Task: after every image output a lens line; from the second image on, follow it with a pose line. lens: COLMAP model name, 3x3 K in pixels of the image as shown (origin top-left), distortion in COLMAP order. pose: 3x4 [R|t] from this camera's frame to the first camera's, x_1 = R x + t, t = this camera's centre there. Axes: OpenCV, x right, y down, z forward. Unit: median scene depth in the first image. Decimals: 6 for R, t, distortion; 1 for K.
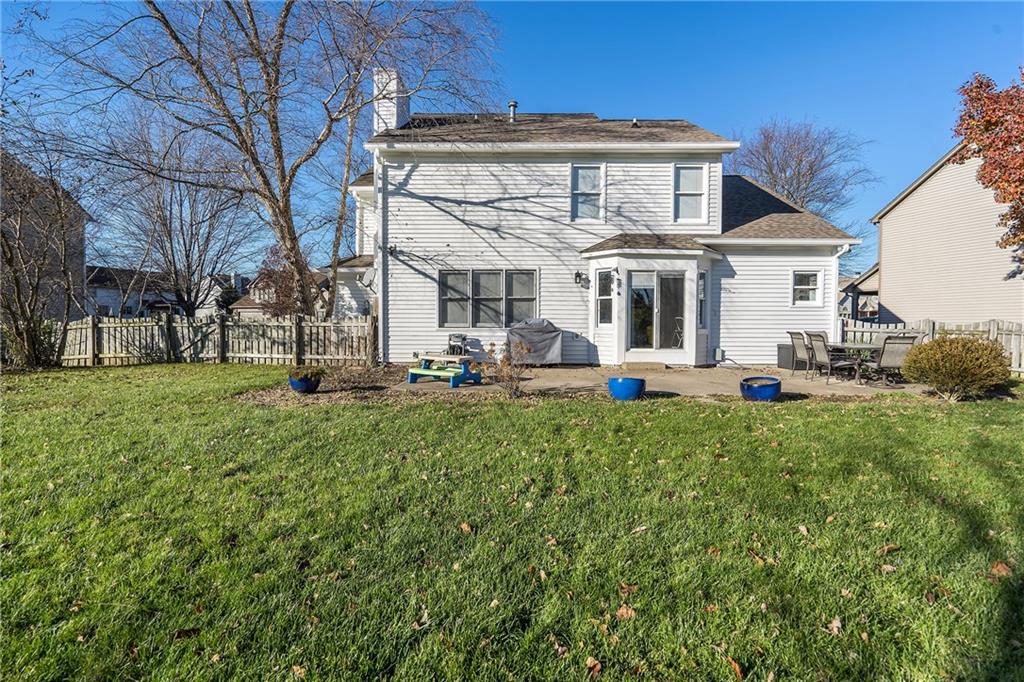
lens RADIAL K [[469.3, 0, 479.2], [0, 469.3, 341.5], [0, 0, 1]] dist [-0.005392, 0.001700]
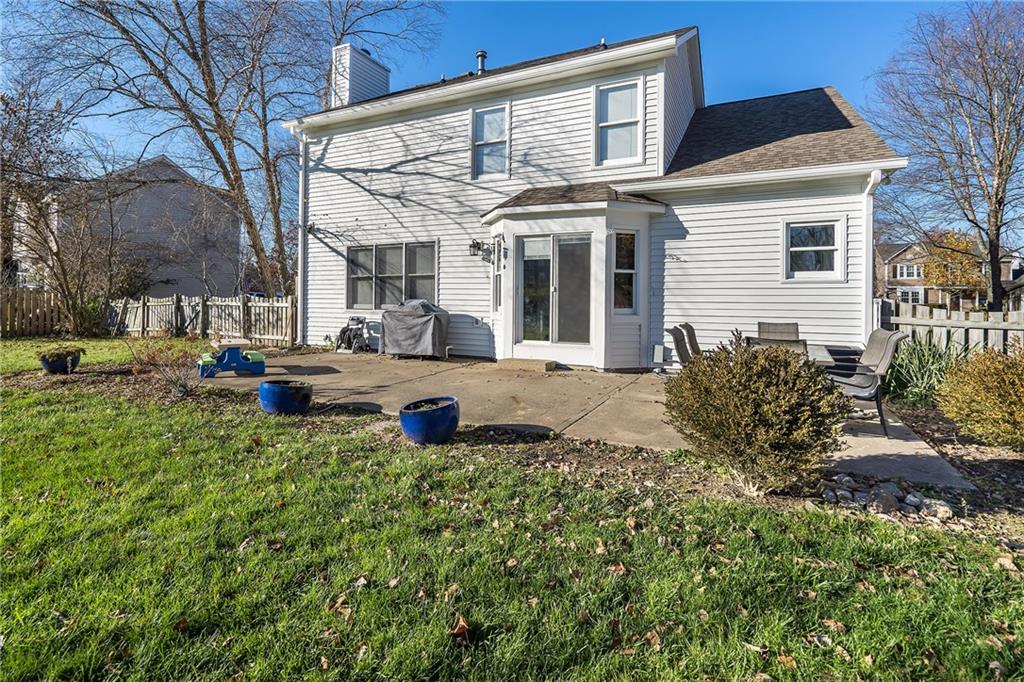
lens RADIAL K [[469.3, 0, 480.7], [0, 469.3, 301.3], [0, 0, 1]] dist [-0.005392, 0.001700]
pose [[0.913750, 0.004592, -0.406250, 0.535379], [-0.021627, 0.999068, -0.037350, -0.016354], [0.405700, 0.042915, 0.912998, 0.275096]]
